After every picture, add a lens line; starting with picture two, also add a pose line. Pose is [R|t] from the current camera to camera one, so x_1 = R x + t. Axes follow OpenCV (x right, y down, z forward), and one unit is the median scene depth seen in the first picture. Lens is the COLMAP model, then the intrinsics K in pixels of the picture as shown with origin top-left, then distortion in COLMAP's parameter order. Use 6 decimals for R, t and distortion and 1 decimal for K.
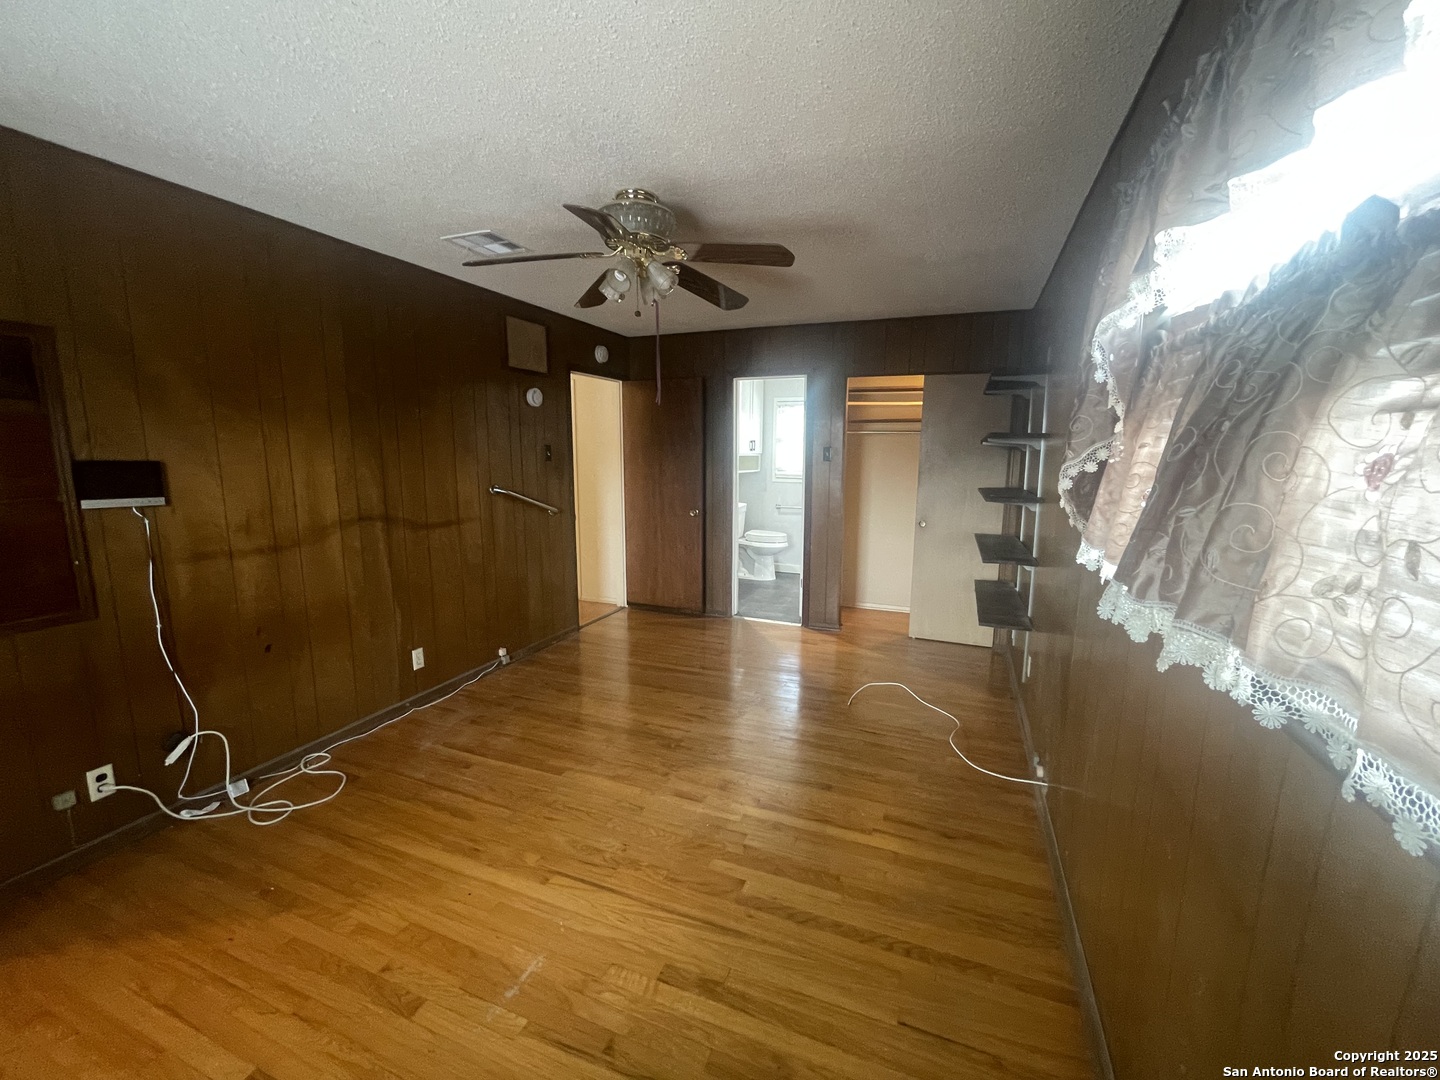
lens RADIAL K [[590.1, 0, 720.0], [0, 590.1, 540.0], [0, 0, 1]] dist [0.000376, -0.000106]
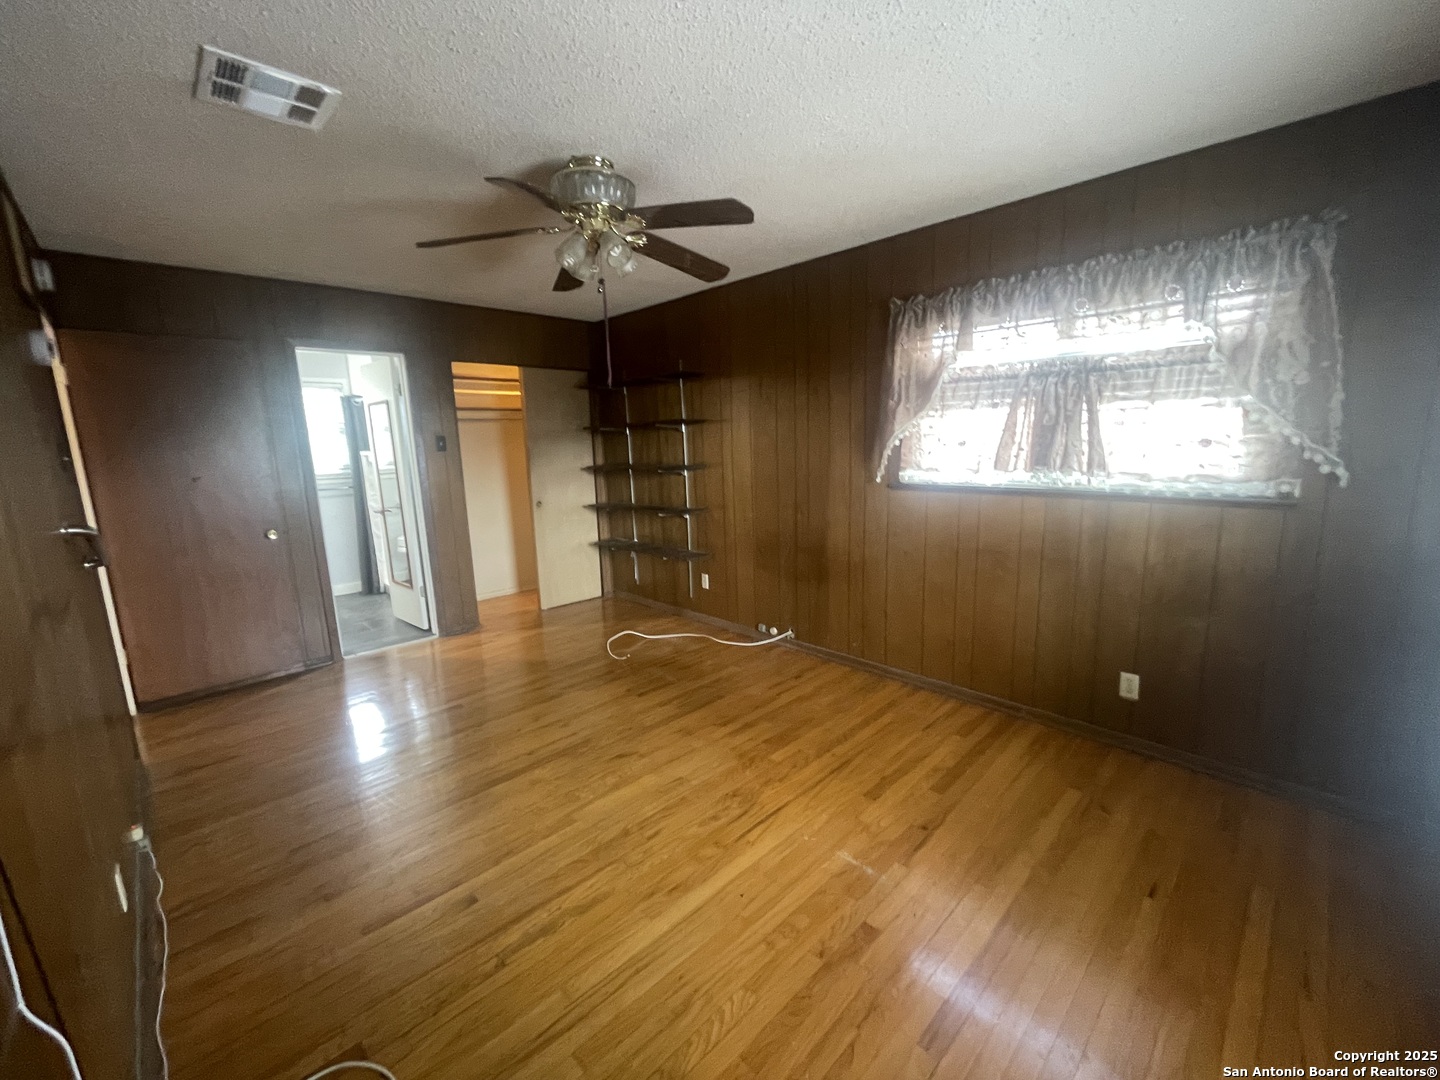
lens RADIAL K [[578.3, 0, 718.5], [0, 578.3, 554.8], [0, 0, 1]] dist [0.036622, 0.000000]
pose [[0.396136, -0.199286, 0.896304, -1.066183], [0.154564, 0.976705, 0.148850, -0.096315], [-0.905089, 0.079571, 0.417711, 0.513516]]
